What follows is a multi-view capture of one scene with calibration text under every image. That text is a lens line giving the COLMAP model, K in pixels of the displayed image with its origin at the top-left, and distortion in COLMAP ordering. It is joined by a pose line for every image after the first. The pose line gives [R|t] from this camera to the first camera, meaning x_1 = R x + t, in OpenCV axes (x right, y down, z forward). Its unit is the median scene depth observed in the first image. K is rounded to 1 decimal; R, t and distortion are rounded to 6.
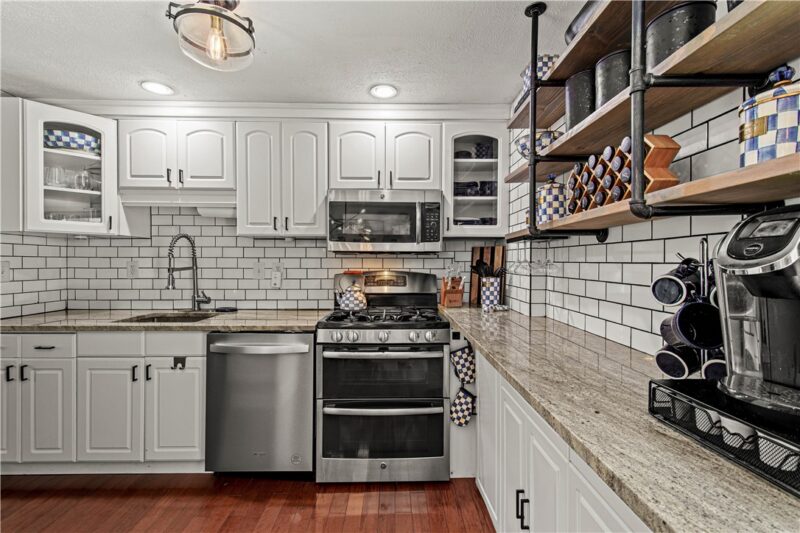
lens RADIAL K [[350.3, 0, 400.0], [0, 350.3, 266.5], [0, 0, 1]] dist [0.000651, 0.000055]
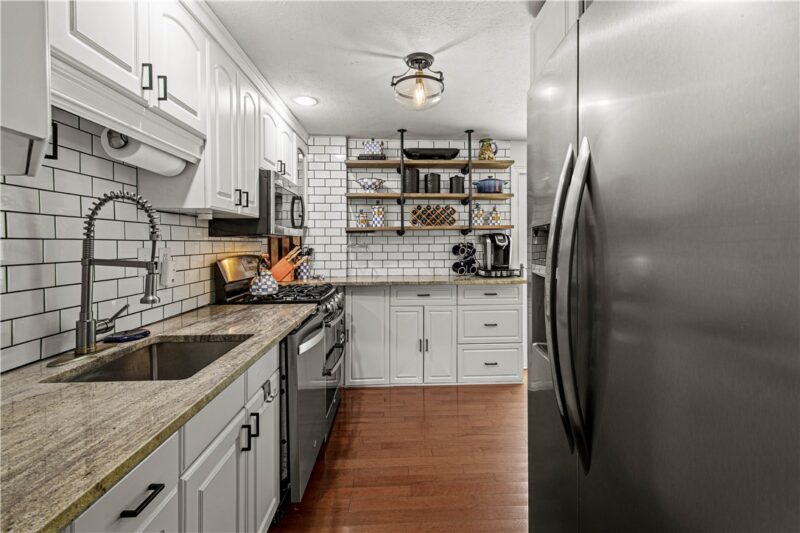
lens RADIAL K [[352.9, 0, 402.3], [0, 352.9, 246.8], [0, 0, 1]] dist [0.000546, 0.000097]
pose [[-0.007665, -0.012962, 0.999887, -1.134336], [0.016419, 0.999780, 0.013086, -0.018479], [-0.999836, 0.016517, -0.007450, 0.626051]]
